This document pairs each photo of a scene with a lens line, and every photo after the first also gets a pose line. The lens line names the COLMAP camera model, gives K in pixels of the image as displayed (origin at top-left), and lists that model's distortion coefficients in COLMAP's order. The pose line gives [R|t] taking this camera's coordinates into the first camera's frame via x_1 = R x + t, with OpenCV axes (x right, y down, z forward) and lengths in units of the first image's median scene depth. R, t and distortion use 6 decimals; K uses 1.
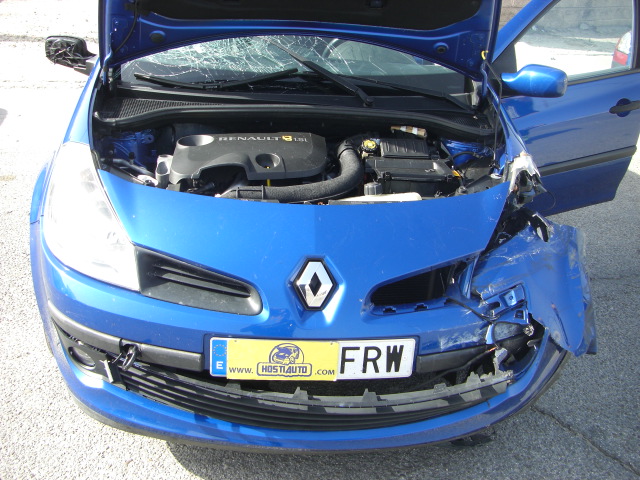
lens RADIAL K [[723.6, 0, 308.1], [0, 723.6, 206.0], [0, 0, 1]] dist [-0.202915, 0.201584]
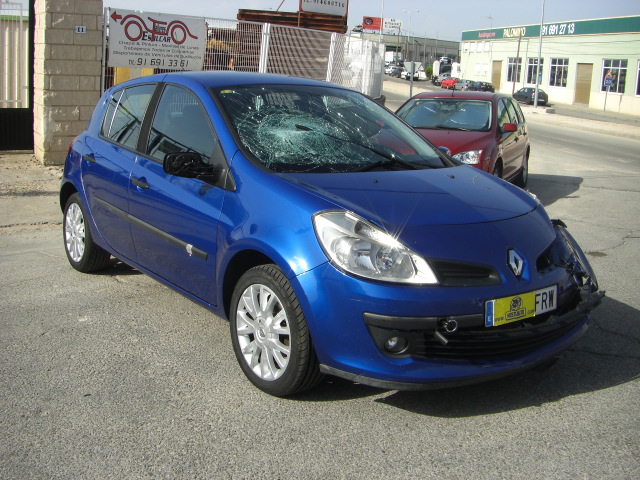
lens RADIAL K [[723.6, 0, 308.1], [0, 723.6, 206.0], [0, 0, 1]] dist [-0.202915, 0.201584]
pose [[0.846170, -0.106366, 0.522190, -1.279475], [0.208023, 0.968068, -0.139898, 0.111137], [-0.490635, 0.227005, 0.841276, -0.228819]]
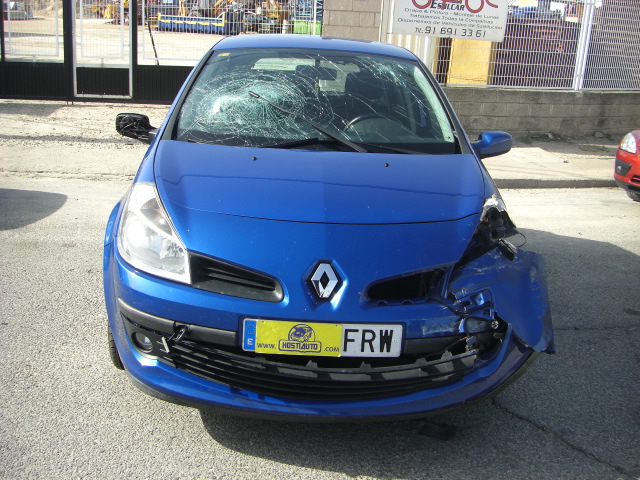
lens RADIAL K [[723.6, 0, 308.1], [0, 723.6, 206.0], [0, 0, 1]] dist [-0.202915, 0.201584]
pose [[0.998805, 0.008362, -0.048162, 0.041087], [-0.016169, 0.986317, -0.164062, 0.188063], [0.046131, 0.164645, 0.985274, -0.311468]]
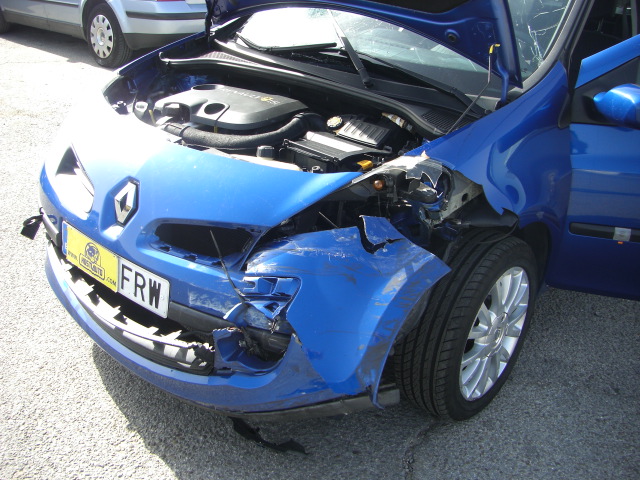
lens RADIAL K [[723.6, 0, 308.1], [0, 723.6, 206.0], [0, 0, 1]] dist [-0.202915, 0.201584]
pose [[0.695809, 0.255562, -0.671221, 0.942803], [-0.282178, 0.956676, 0.071732, -0.046602], [0.660474, 0.139492, 0.737778, 0.361707]]
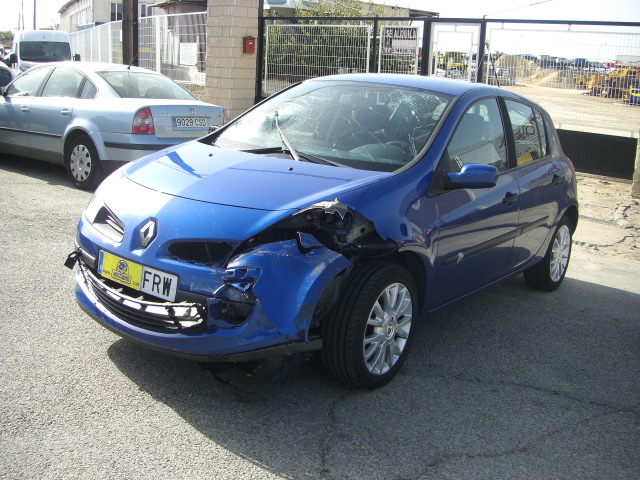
lens RADIAL K [[723.6, 0, 308.1], [0, 723.6, 206.0], [0, 0, 1]] dist [-0.202915, 0.201584]
pose [[0.747675, 0.121732, -0.652812, 1.405076], [-0.287953, 0.945257, -0.153531, 0.197499], [0.598386, 0.302771, 0.741798, -0.073803]]
